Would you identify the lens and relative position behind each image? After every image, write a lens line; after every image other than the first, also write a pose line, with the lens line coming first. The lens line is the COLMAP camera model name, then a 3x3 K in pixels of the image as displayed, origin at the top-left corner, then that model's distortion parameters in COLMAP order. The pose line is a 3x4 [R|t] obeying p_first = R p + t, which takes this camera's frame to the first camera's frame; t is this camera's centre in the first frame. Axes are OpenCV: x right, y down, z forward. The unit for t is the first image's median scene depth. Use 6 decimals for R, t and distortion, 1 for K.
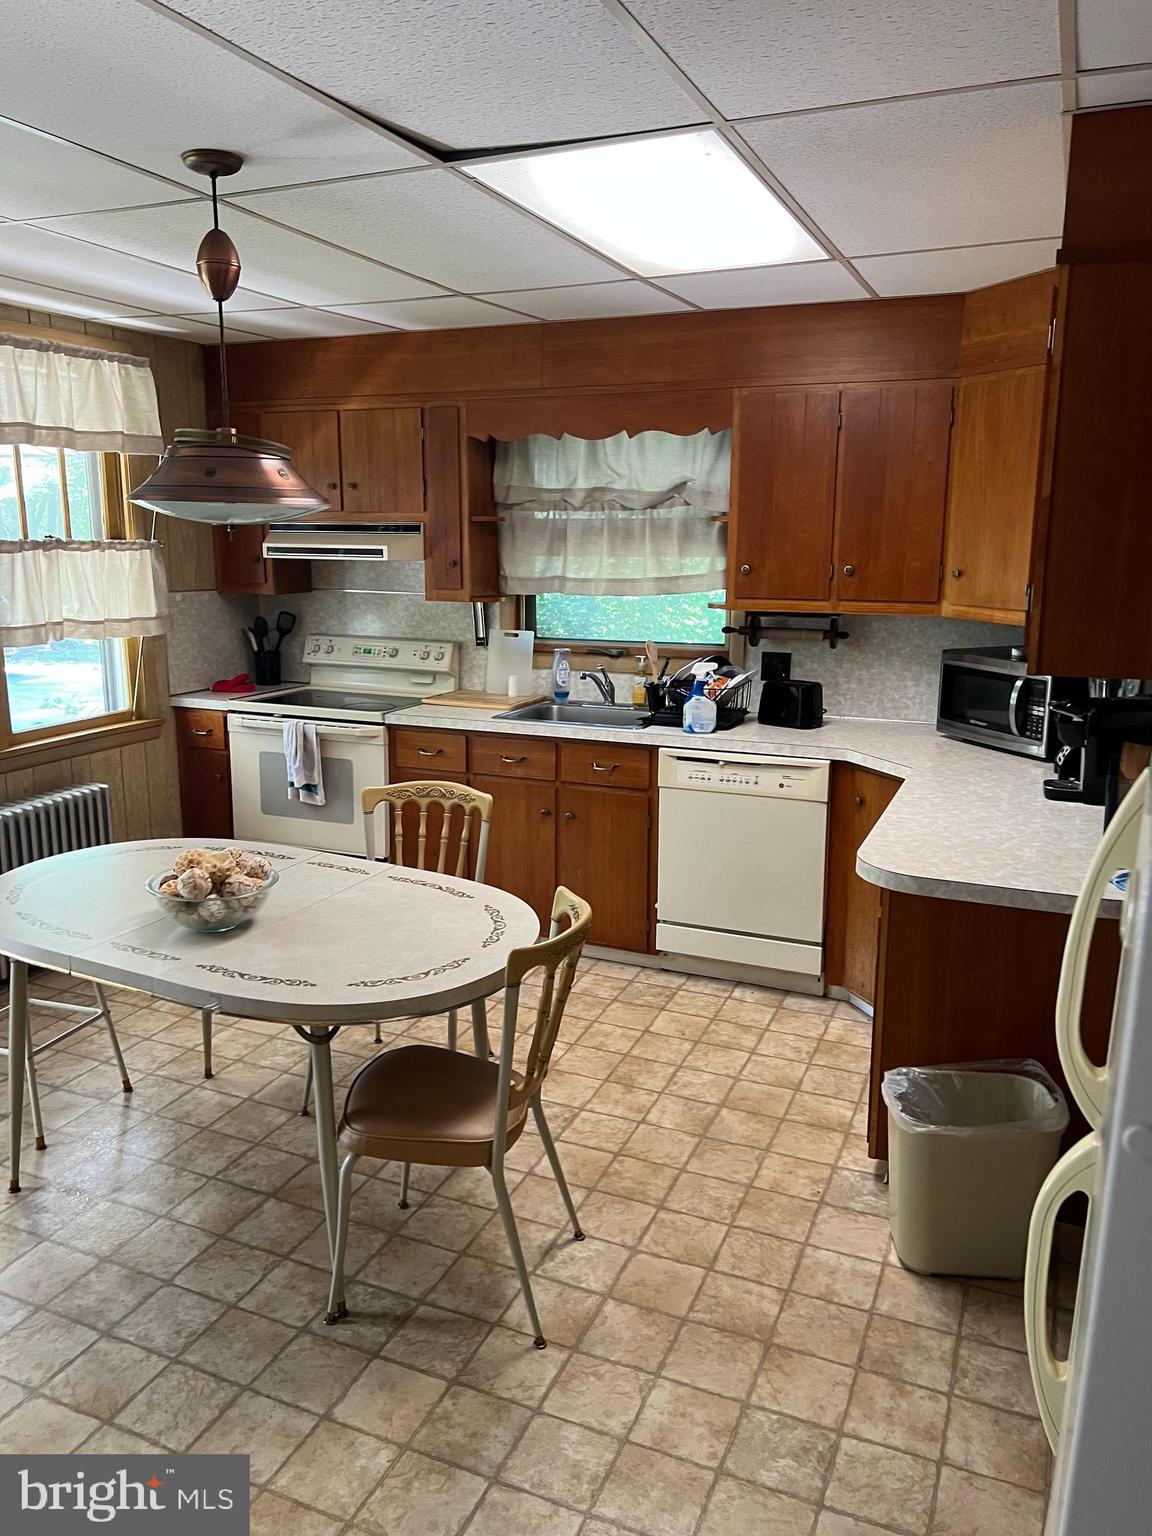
lens RADIAL K [[1153.1, 0, 575.8], [0, 1153.1, 768.2], [0, 0, 1]] dist [0.004661, -0.001308]
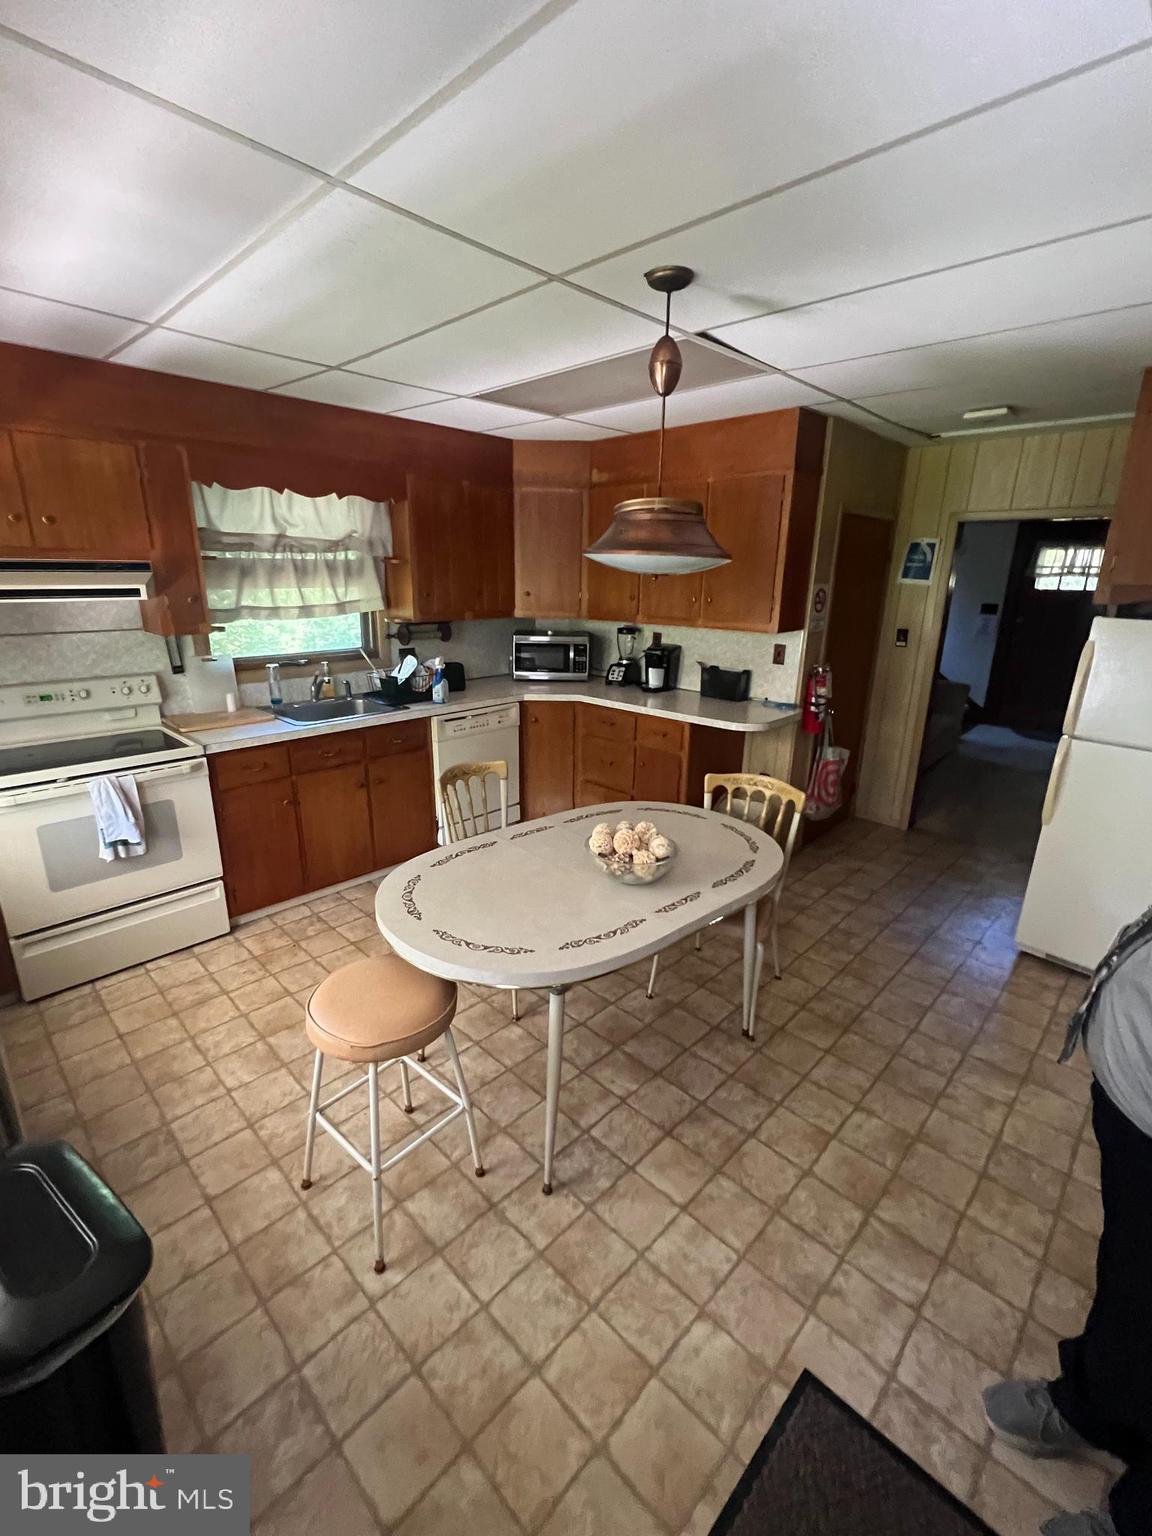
lens RADIAL K [[664.0, 0, 578.1], [0, 664.0, 769.7], [0, 0, 1]] dist [0.001312, 0.000072]
pose [[0.354626, -0.275608, 0.893466, -0.586978], [0.172559, 0.958447, 0.227163, -0.103819], [-0.918947, 0.073618, 0.387448, 0.435392]]
